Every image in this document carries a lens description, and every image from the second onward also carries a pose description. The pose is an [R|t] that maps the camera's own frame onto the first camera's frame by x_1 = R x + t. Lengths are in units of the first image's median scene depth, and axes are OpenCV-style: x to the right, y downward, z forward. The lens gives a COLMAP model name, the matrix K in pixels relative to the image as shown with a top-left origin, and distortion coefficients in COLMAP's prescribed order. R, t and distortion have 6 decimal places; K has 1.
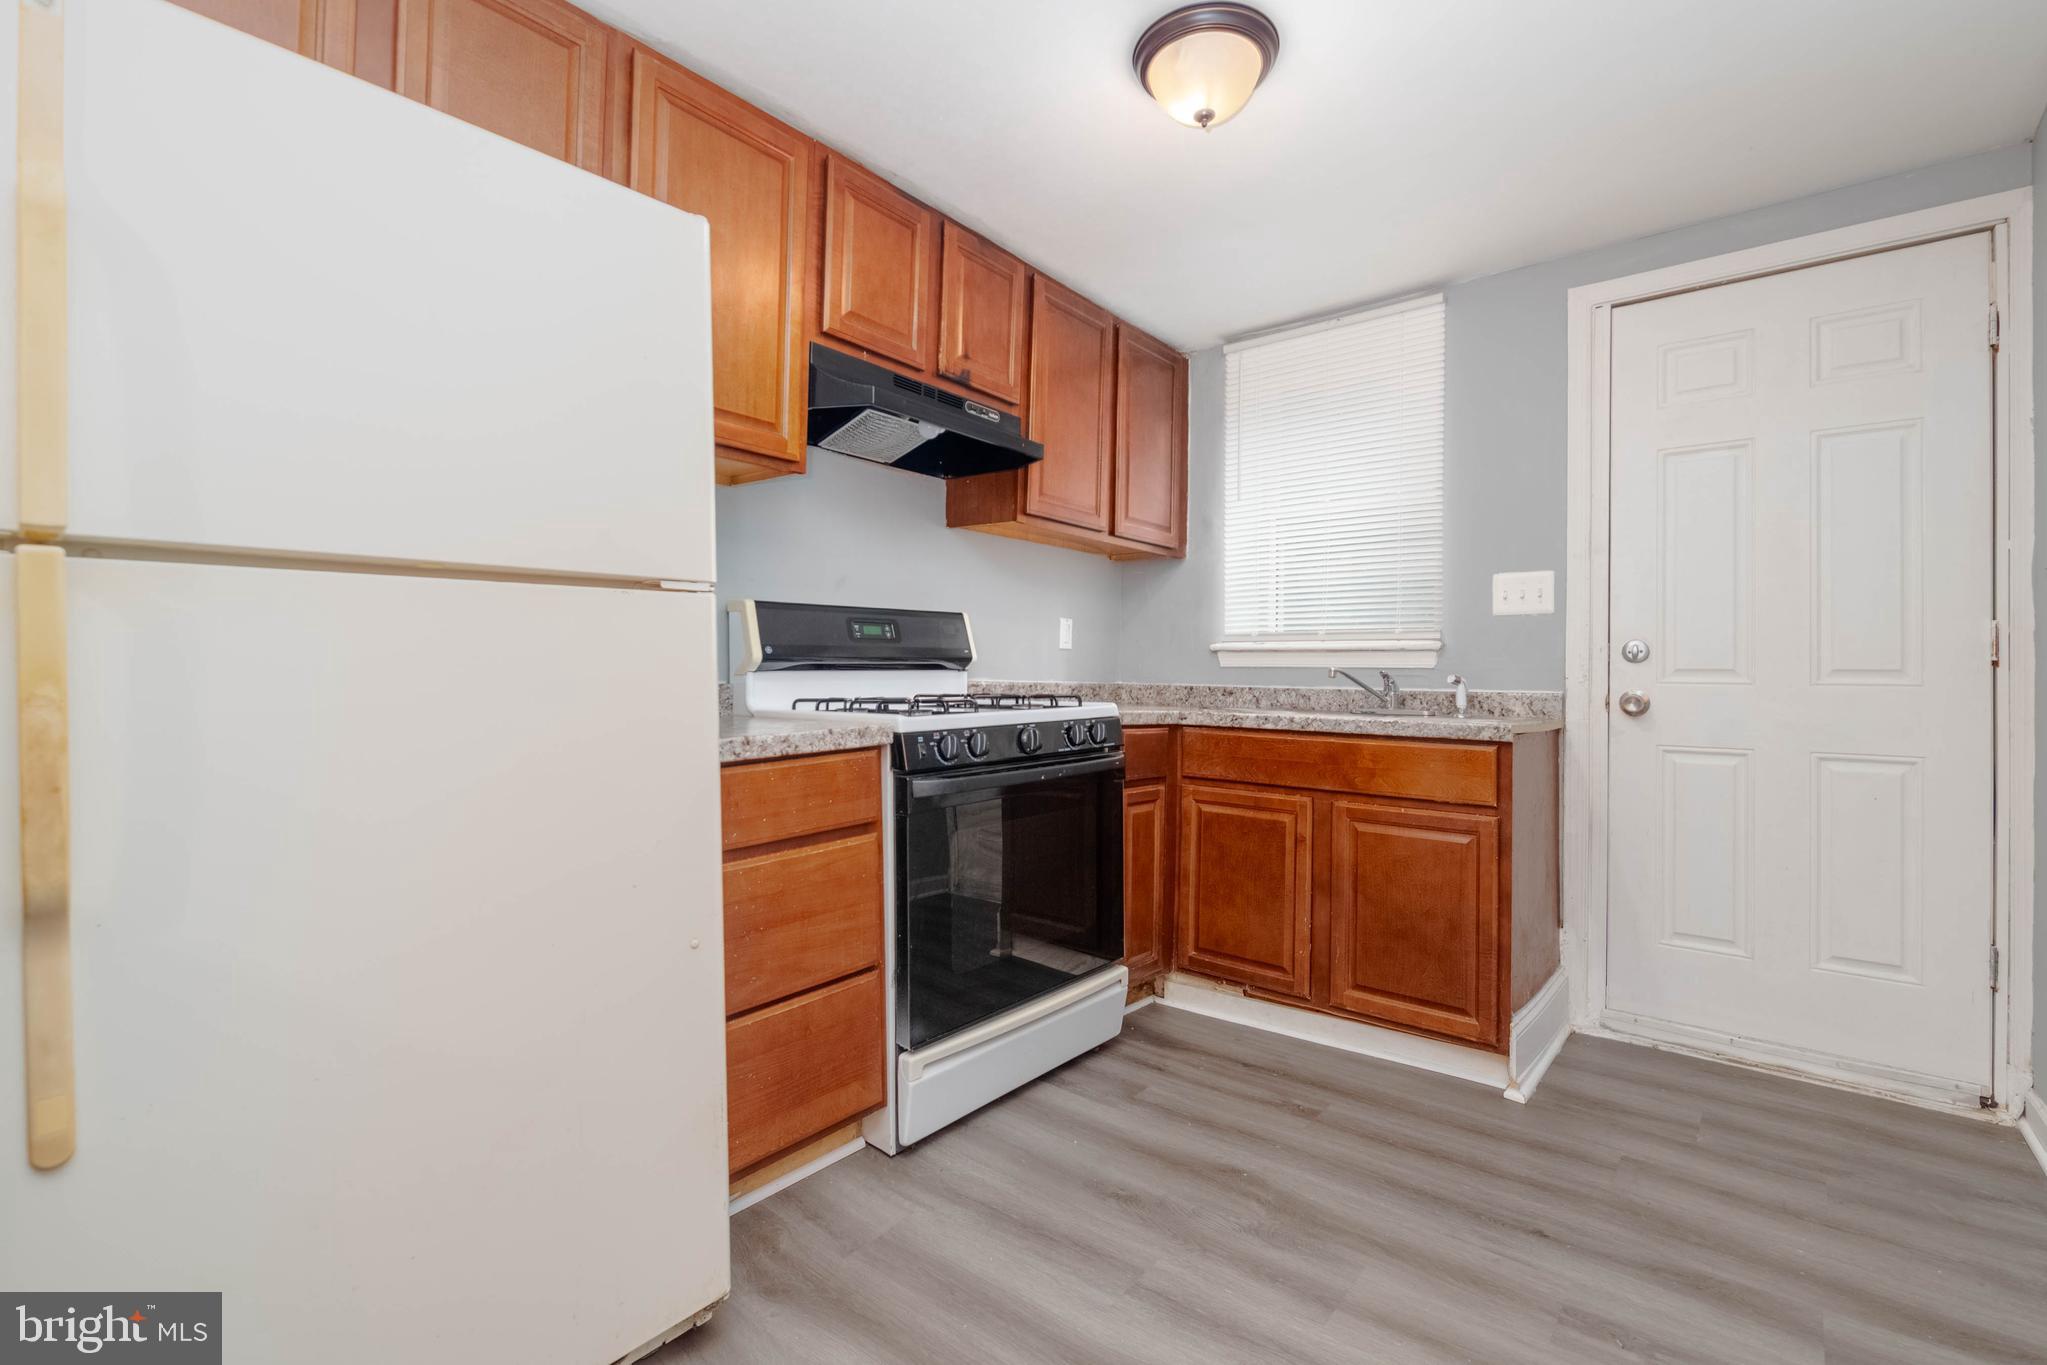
lens RADIAL K [[868.7, 0, 1042.1], [0, 868.7, 667.6], [0, 0, 1]] dist [-0.010032, -0.002255]
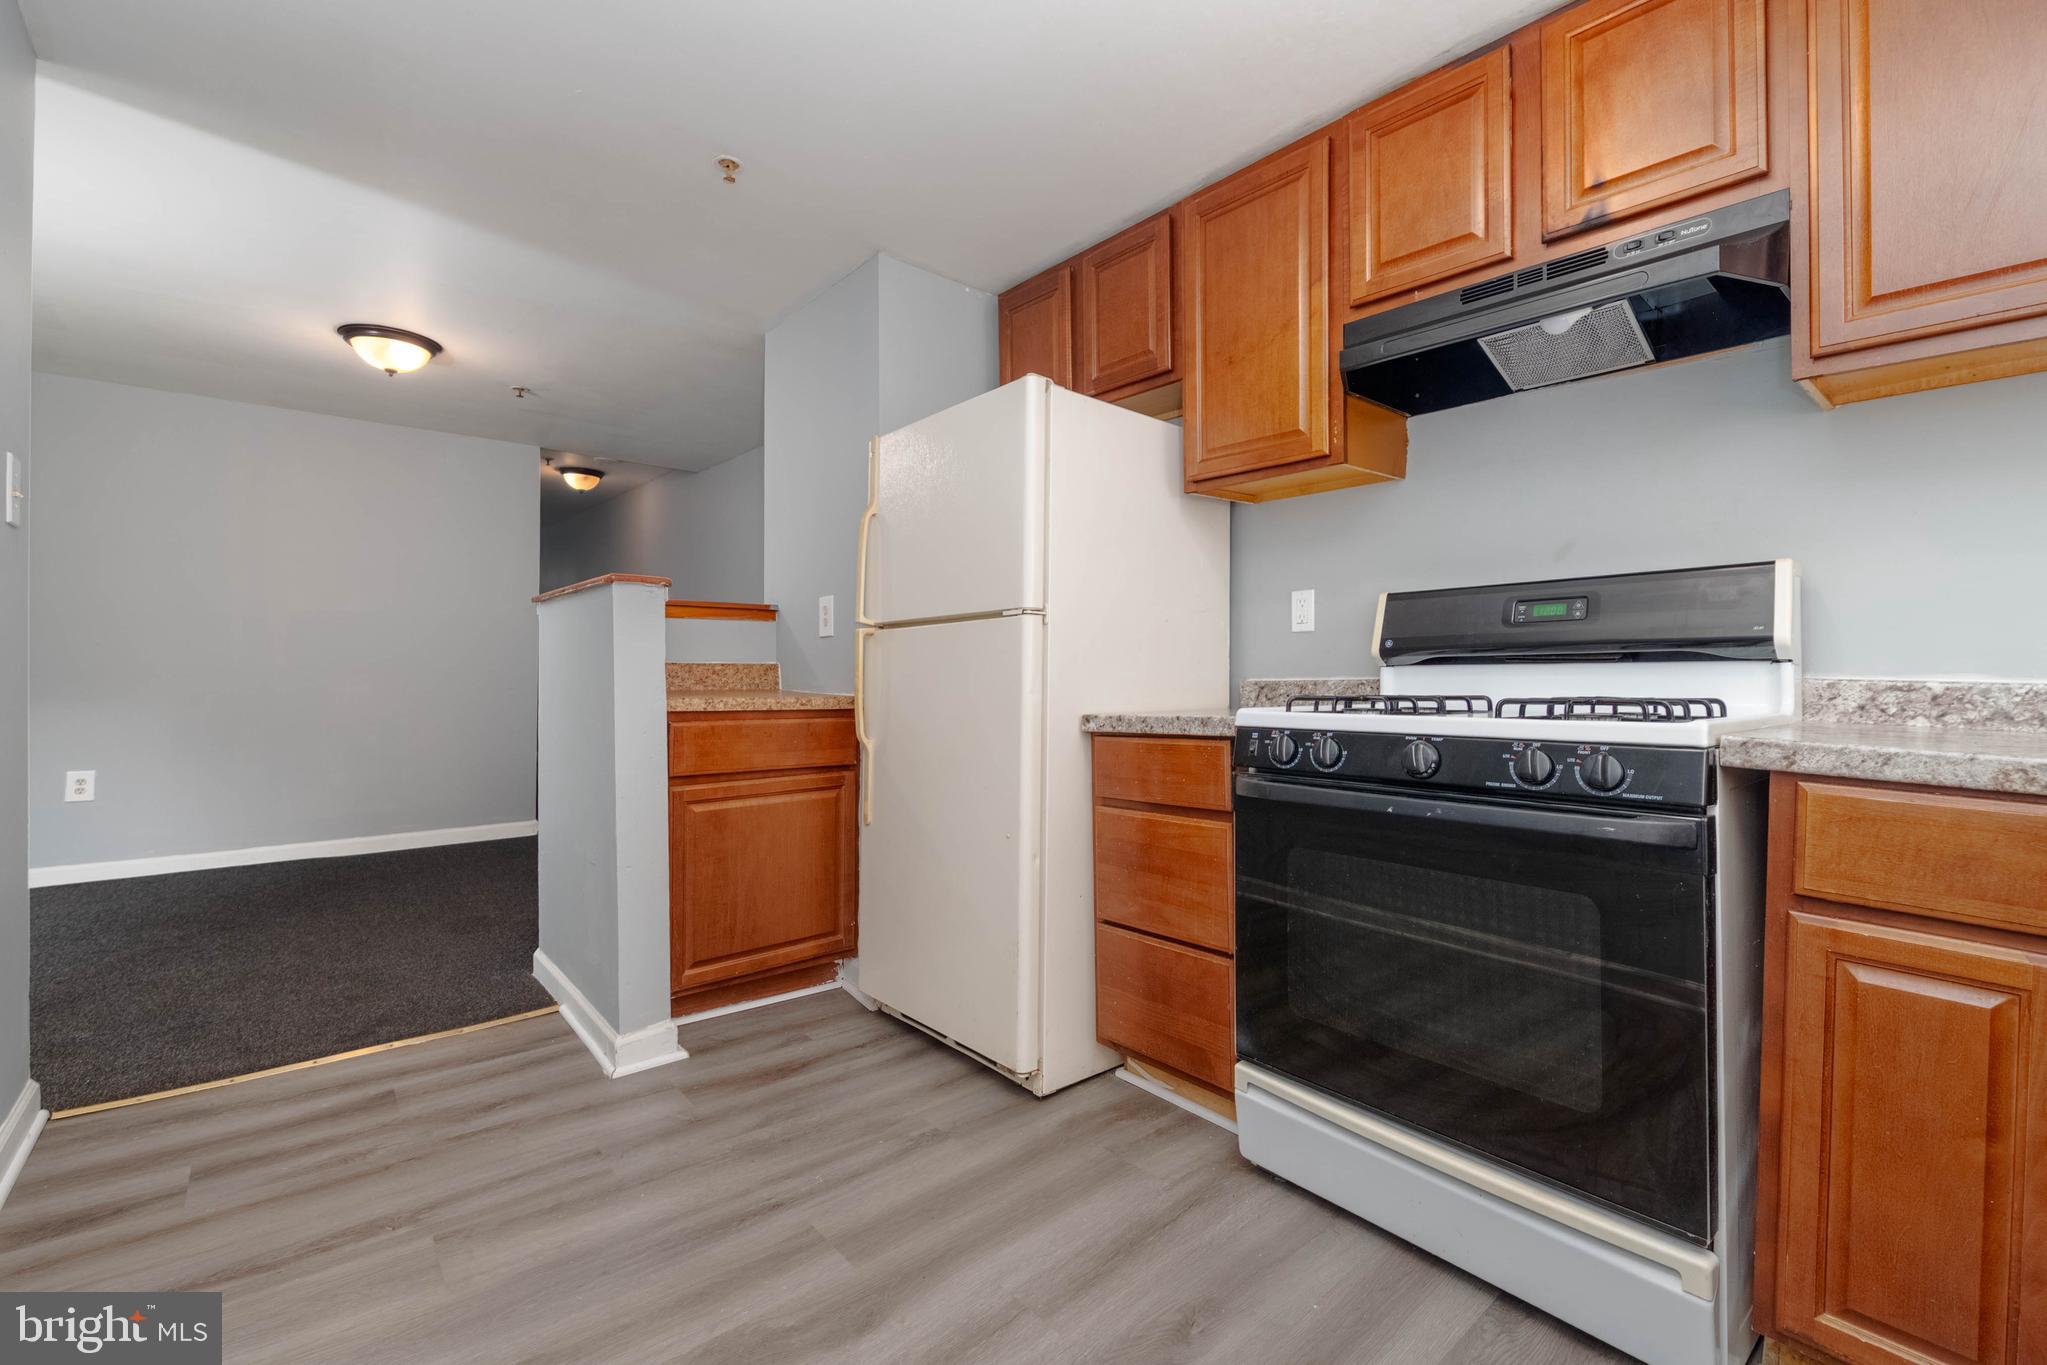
lens RADIAL K [[868.7, 0, 1048.2], [0, 868.7, 665.3], [0, 0, 1]] dist [-0.010032, -0.002255]
pose [[-0.156304, -0.016730, -0.987567, 0.604500], [0.002308, 0.999848, -0.017304, 0.016614], [0.987706, -0.004984, -0.156241, 0.678639]]
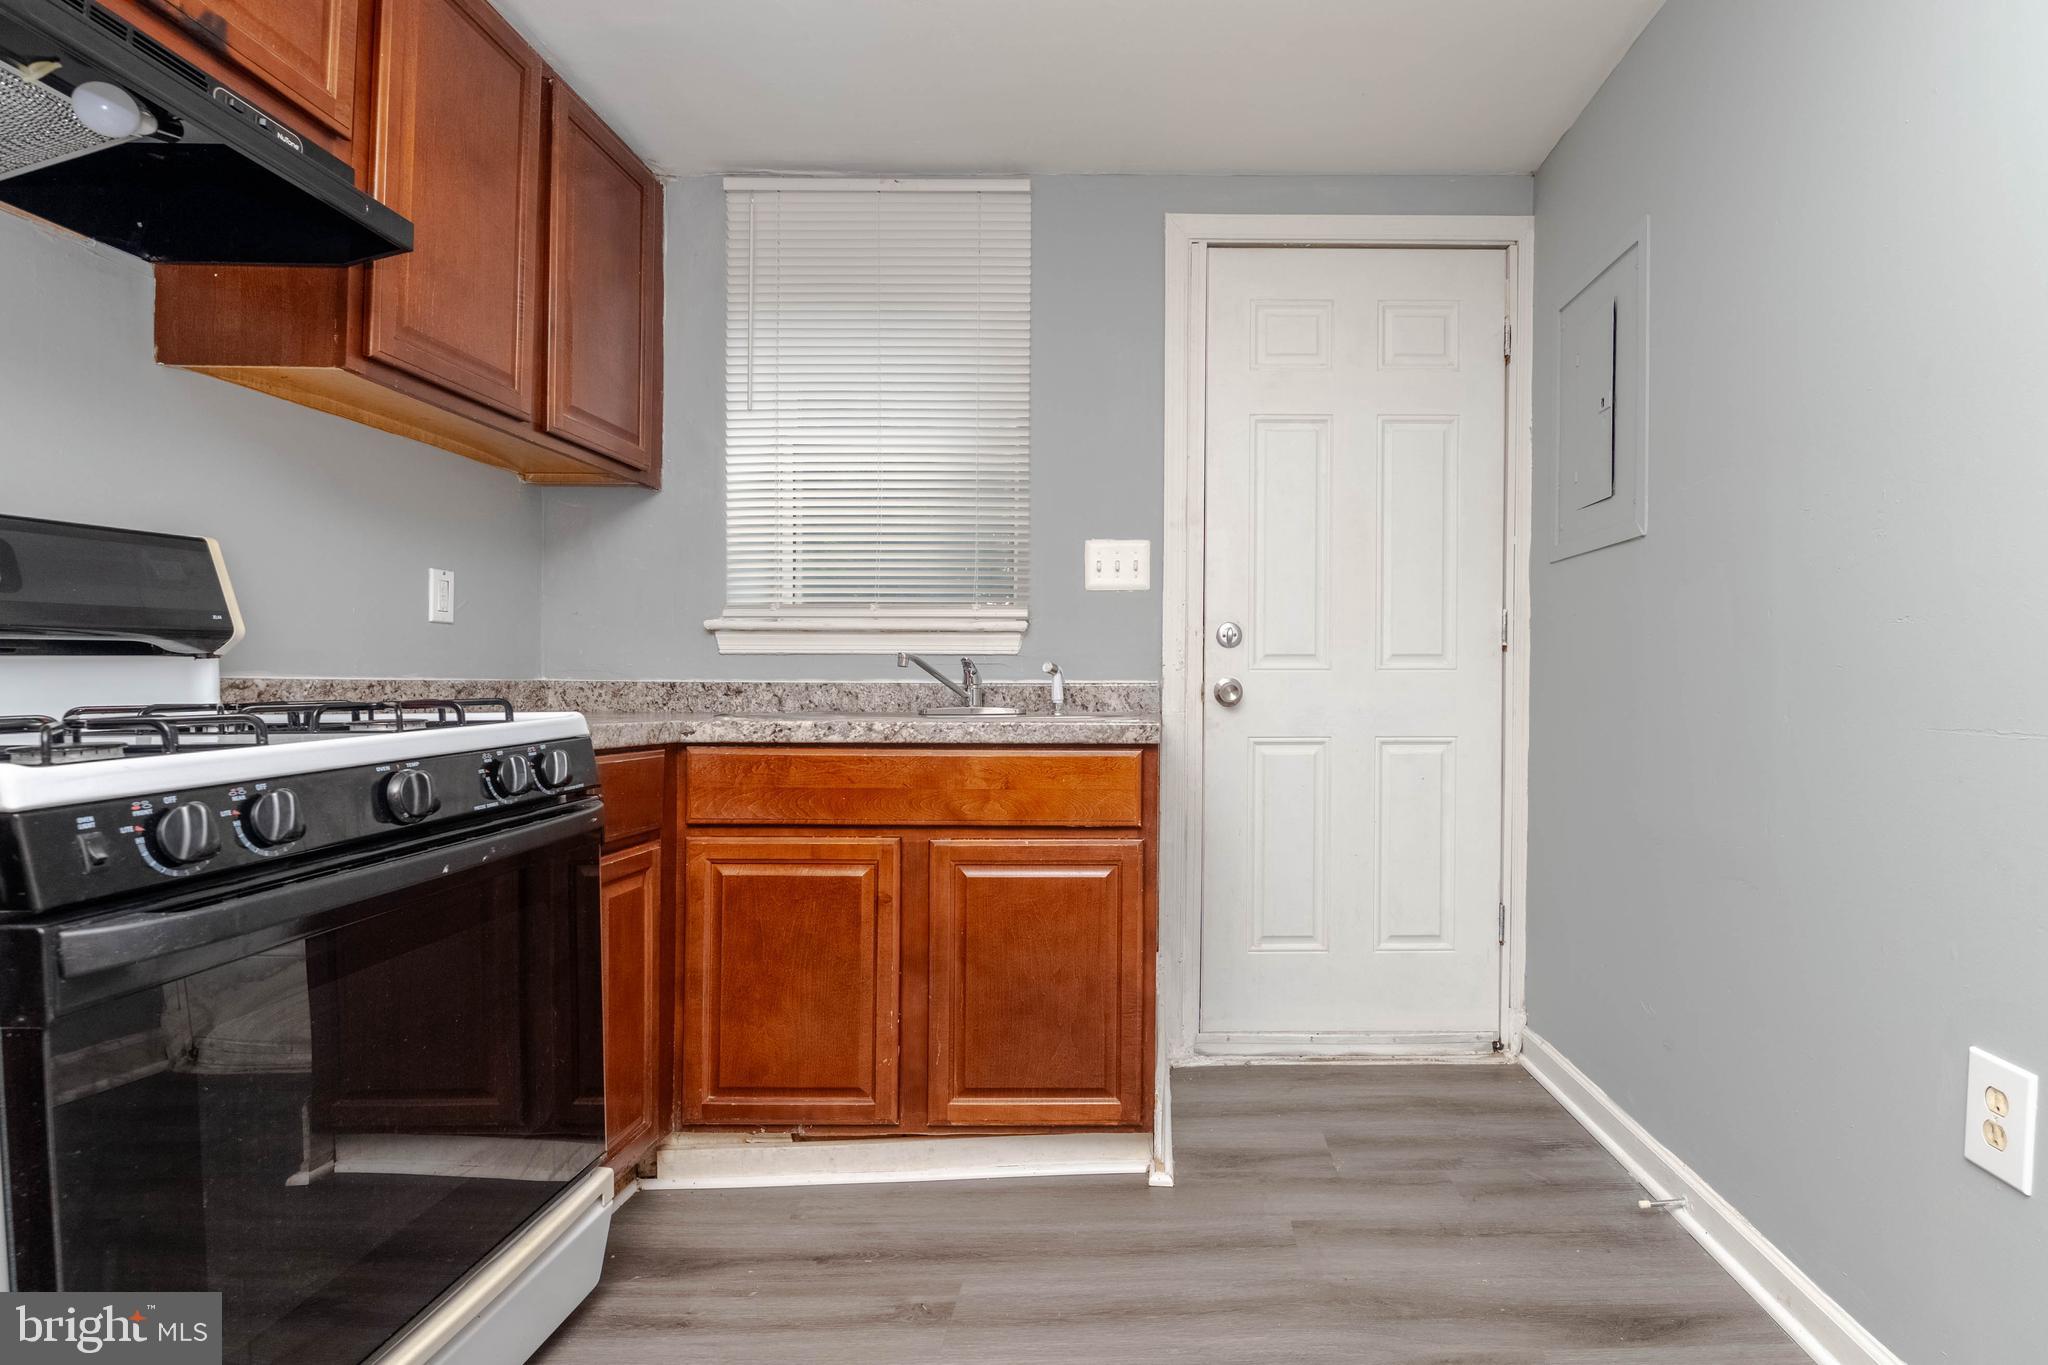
lens RADIAL K [[980.1, 0, 1145.3], [0, 980.1, 679.9], [0, 0, 1]] dist [-0.006479, -0.004729]
pose [[0.771702, -0.014561, 0.635818, -0.034718], [0.003001, 0.999810, 0.019254, 0.008535], [-0.635977, -0.012950, 0.771599, 0.266095]]
